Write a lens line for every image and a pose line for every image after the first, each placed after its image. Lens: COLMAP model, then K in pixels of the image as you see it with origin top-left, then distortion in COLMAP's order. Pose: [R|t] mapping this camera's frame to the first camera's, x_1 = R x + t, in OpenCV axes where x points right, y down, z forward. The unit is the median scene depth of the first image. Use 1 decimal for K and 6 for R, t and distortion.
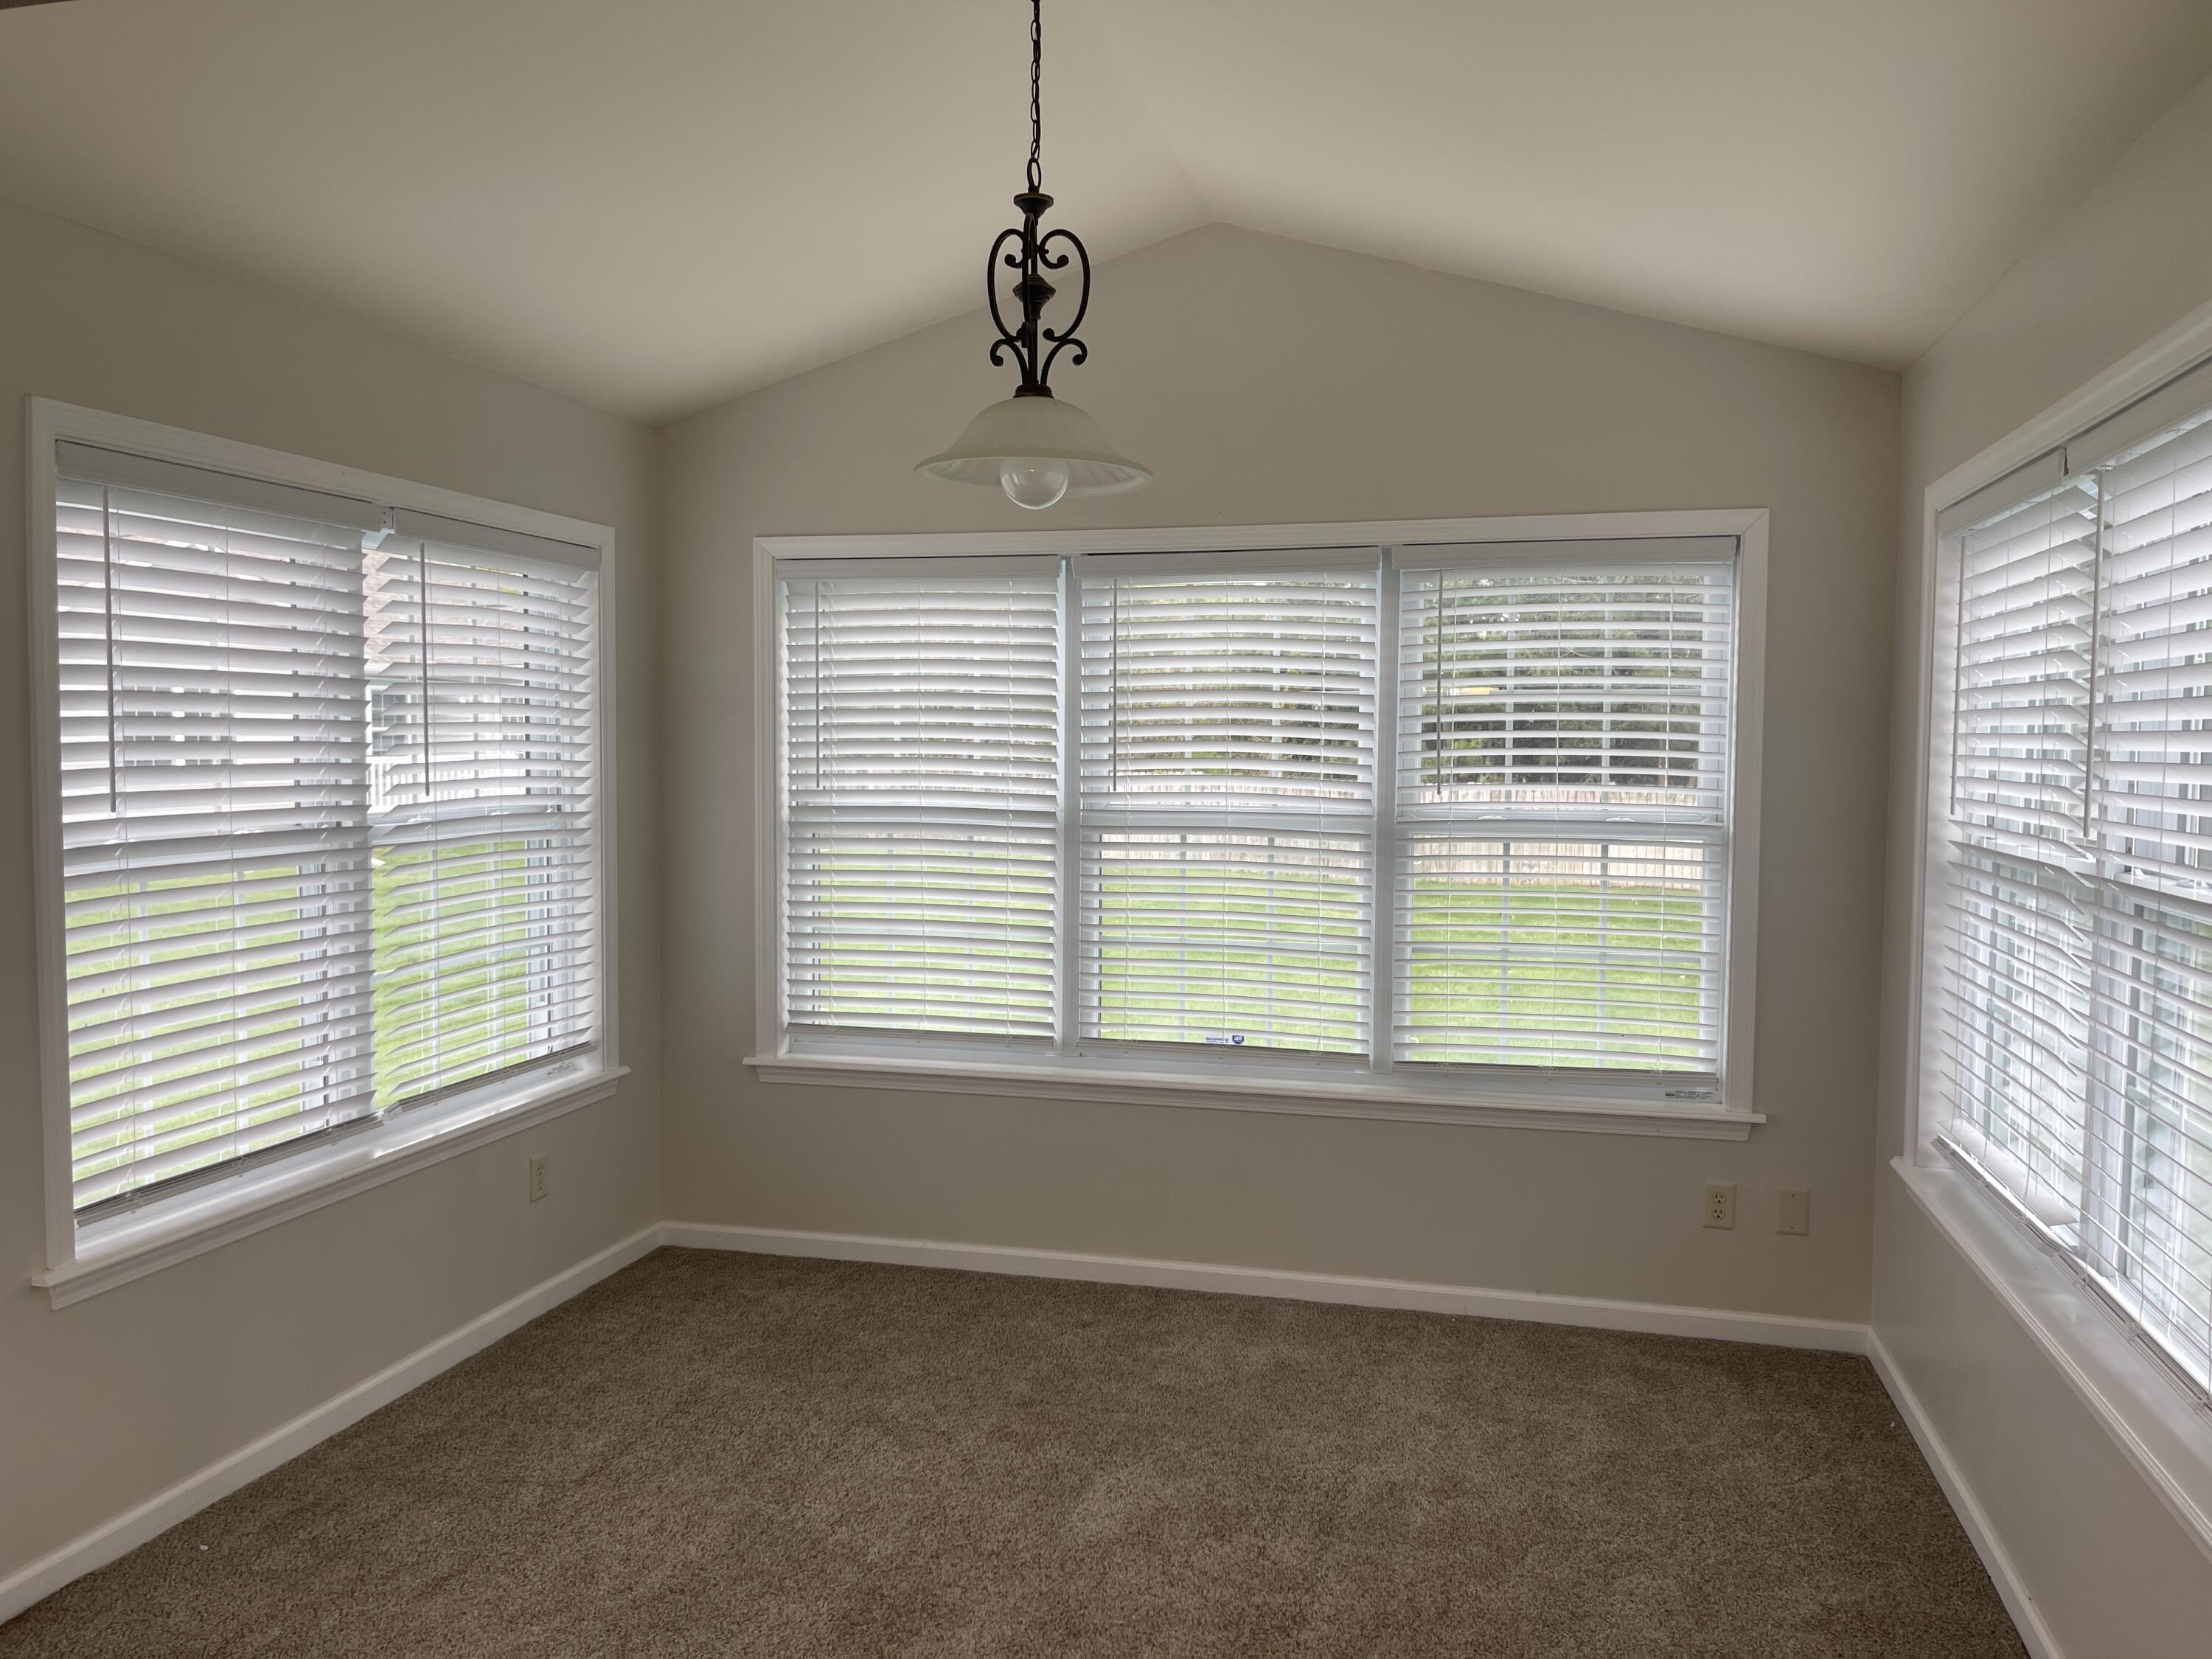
lens RADIAL K [[1662.6, 0, 1103.5], [0, 1662.6, 831.7], [0, 0, 1]] dist [0.074336, -0.096949]
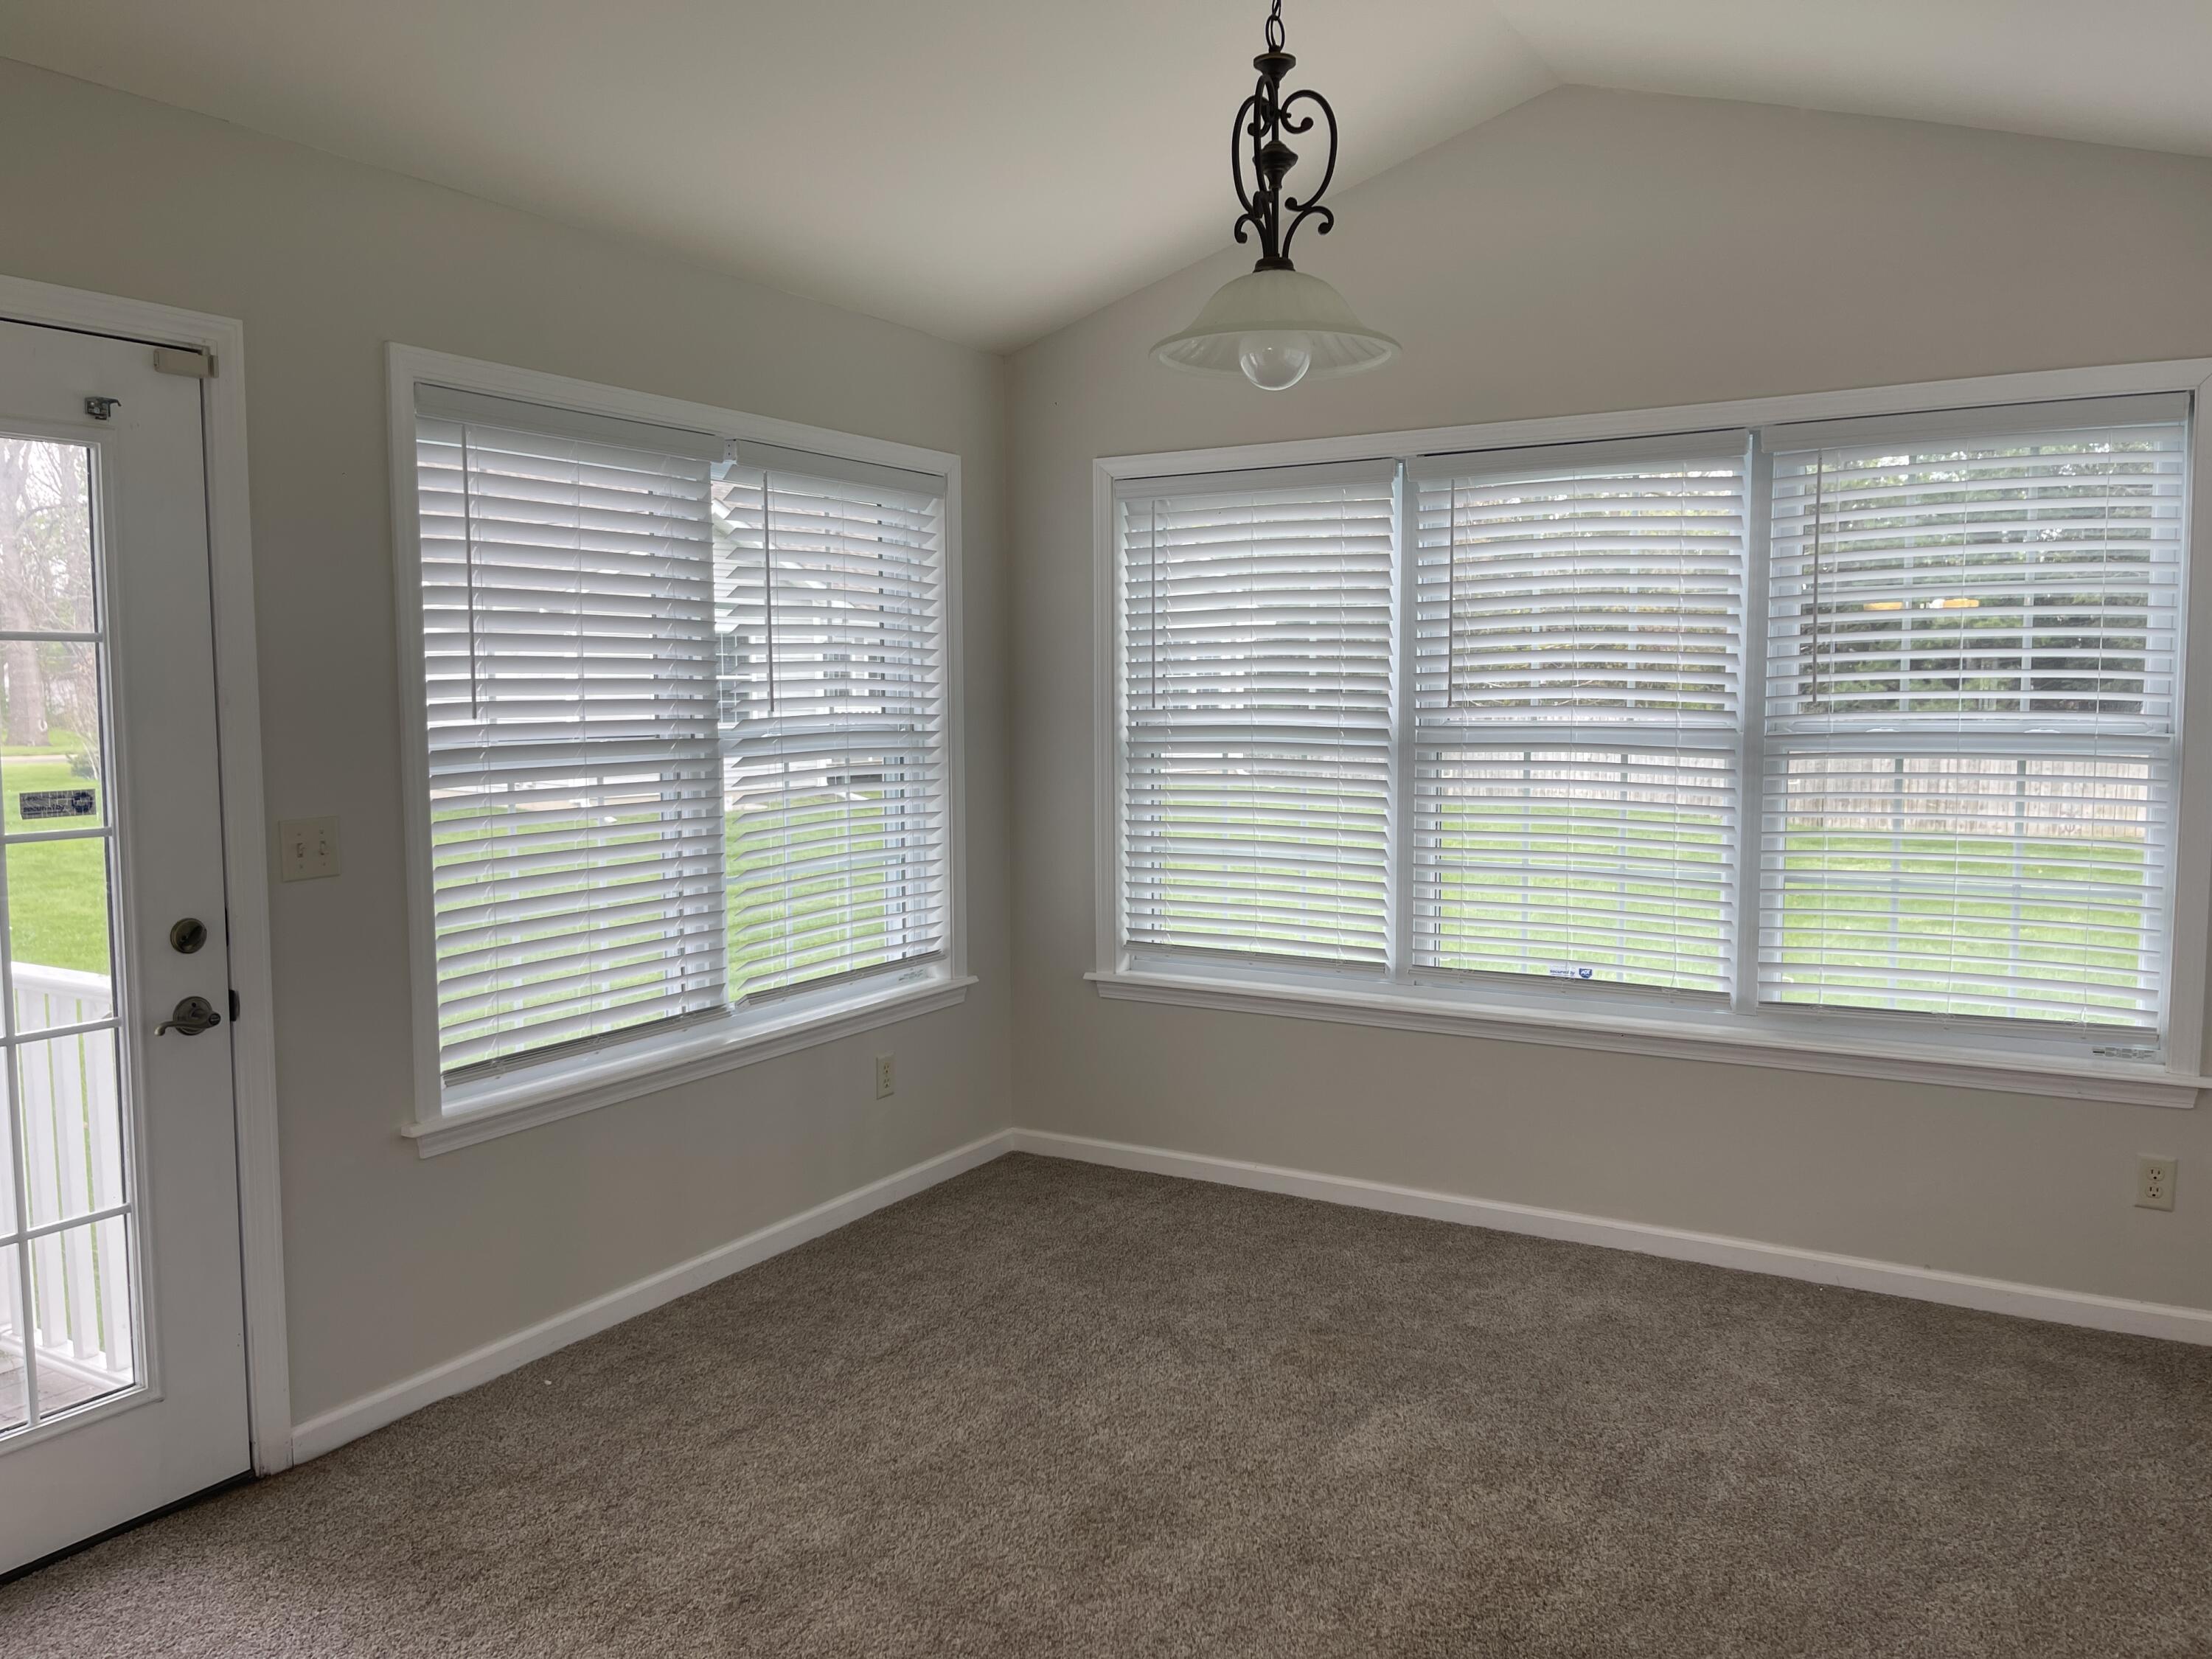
lens RADIAL K [[1662.6, 0, 1107.9], [0, 1662.6, 820.2], [0, 0, 1]] dist [0.074336, -0.096949]
pose [[0.960869, 0.010108, -0.276819, 0.090776], [-0.003244, 0.999676, 0.025242, 0.018889], [0.276985, -0.023356, 0.960590, 0.034752]]
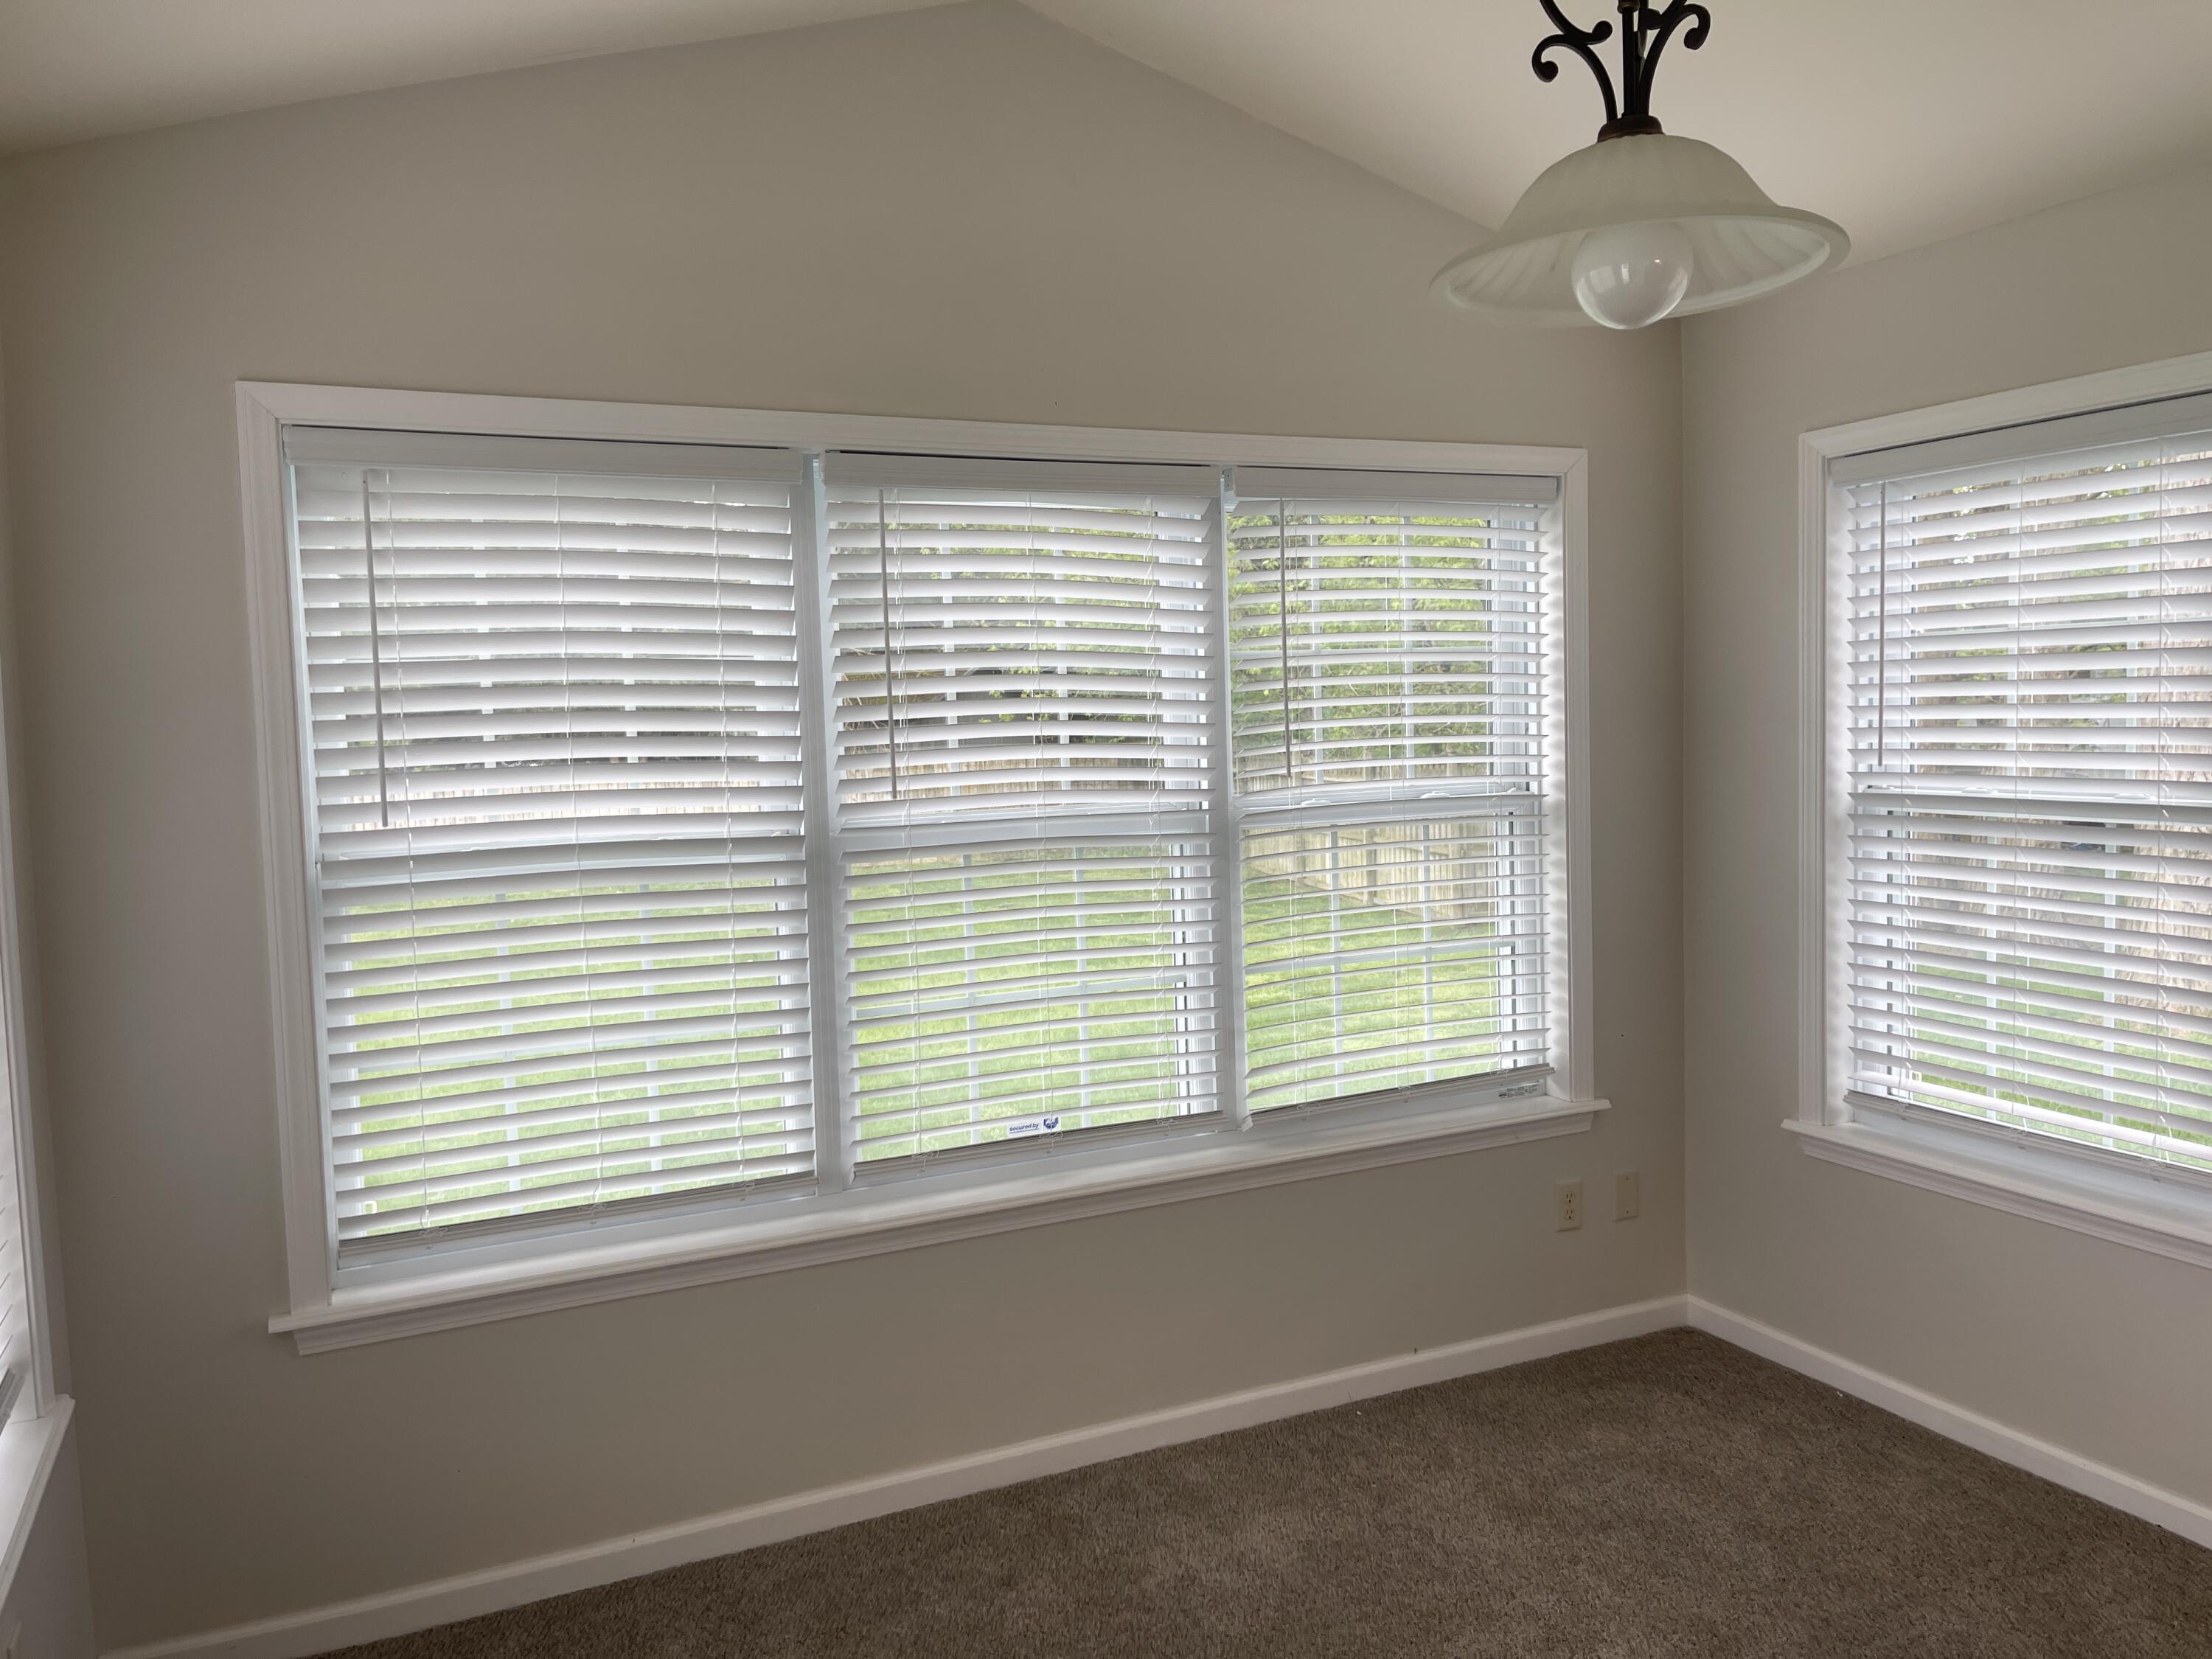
lens RADIAL K [[1662.6, 0, 1105.3], [0, 1662.6, 827.4], [0, 0, 1]] dist [0.074336, -0.096949]
pose [[0.771847, -0.074467, 0.631432, -0.395914], [0.068384, 0.997080, 0.033998, -0.033277], [-0.632120, 0.016939, 0.774686, 0.444809]]
